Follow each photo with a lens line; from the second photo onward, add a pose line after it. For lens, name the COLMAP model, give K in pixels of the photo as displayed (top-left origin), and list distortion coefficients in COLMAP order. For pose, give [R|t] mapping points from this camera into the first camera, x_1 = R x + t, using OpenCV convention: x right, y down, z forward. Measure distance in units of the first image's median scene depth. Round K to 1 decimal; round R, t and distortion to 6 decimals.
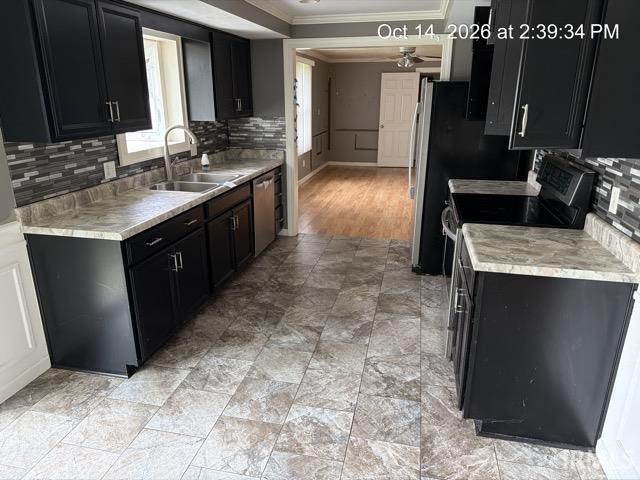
lens RADIAL K [[448.5, 0, 322.9], [0, 448.5, 237.9], [0, 0, 1]] dist [0.002643, -0.003218]
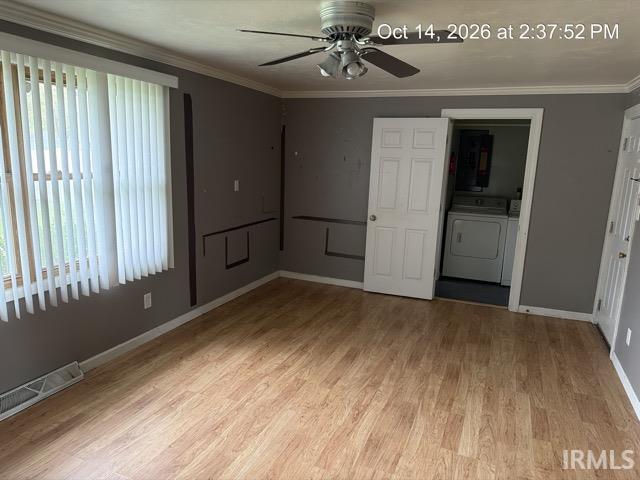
lens RADIAL K [[448.5, 0, 318.1], [0, 448.5, 244.2], [0, 0, 1]] dist [0.002643, -0.003218]
pose [[0.981099, 0.068386, -0.181020, 0.165531], [-0.090505, 0.989012, -0.116892, -0.149279], [0.171037, 0.131066, 0.976508, 0.479817]]
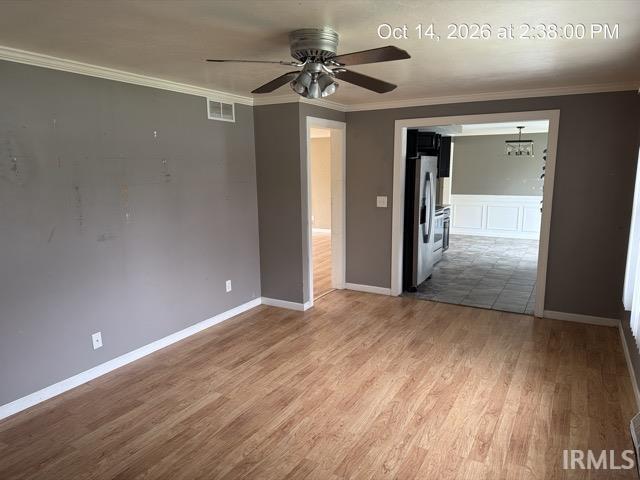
lens RADIAL K [[448.5, 0, 319.1], [0, 448.5, 240.5], [0, 0, 1]] dist [0.002643, -0.003218]
pose [[-0.953056, -0.044861, 0.299452, 0.047325], [0.100113, 0.886658, 0.451458, -0.306149], [-0.285764, 0.460244, -0.840544, 0.951131]]
